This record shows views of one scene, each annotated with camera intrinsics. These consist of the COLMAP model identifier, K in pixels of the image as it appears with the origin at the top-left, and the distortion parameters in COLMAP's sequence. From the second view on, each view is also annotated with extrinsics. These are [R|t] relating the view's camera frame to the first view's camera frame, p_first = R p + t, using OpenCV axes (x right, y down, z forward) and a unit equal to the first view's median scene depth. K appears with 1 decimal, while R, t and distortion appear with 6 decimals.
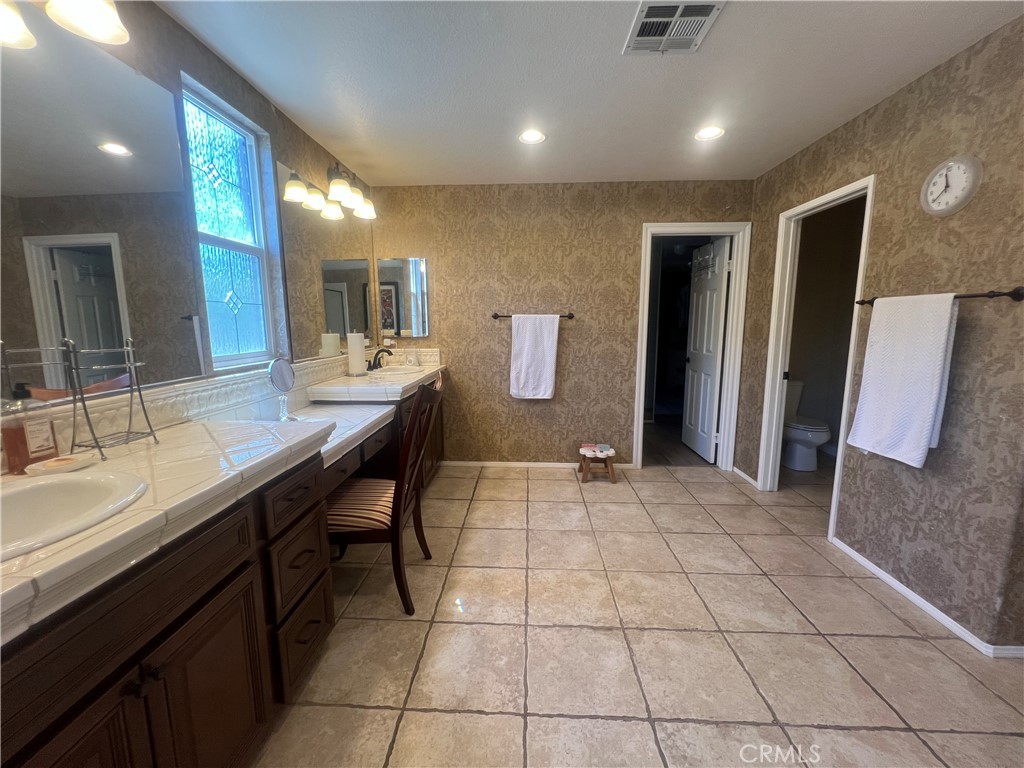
lens RADIAL K [[411.7, 0, 509.8], [0, 411.7, 380.4], [0, 0, 1]] dist [-0.000004, -0.000156]
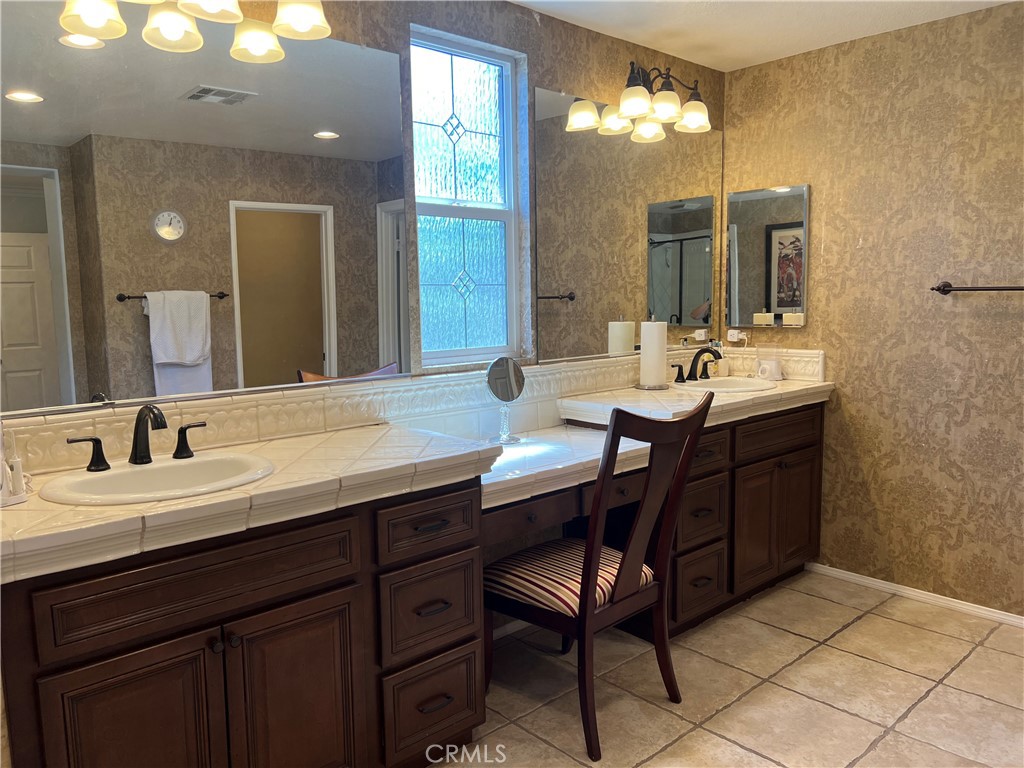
lens RADIAL K [[781.0, 0, 511.6], [0, 781.0, 387.3], [0, 0, 1]] dist [0.064713, -0.078490]
pose [[0.708597, 0.077487, -0.701346, 0.278898], [-0.087244, 0.995946, 0.021890, -0.018683], [0.700200, 0.045677, 0.712484, -0.003379]]
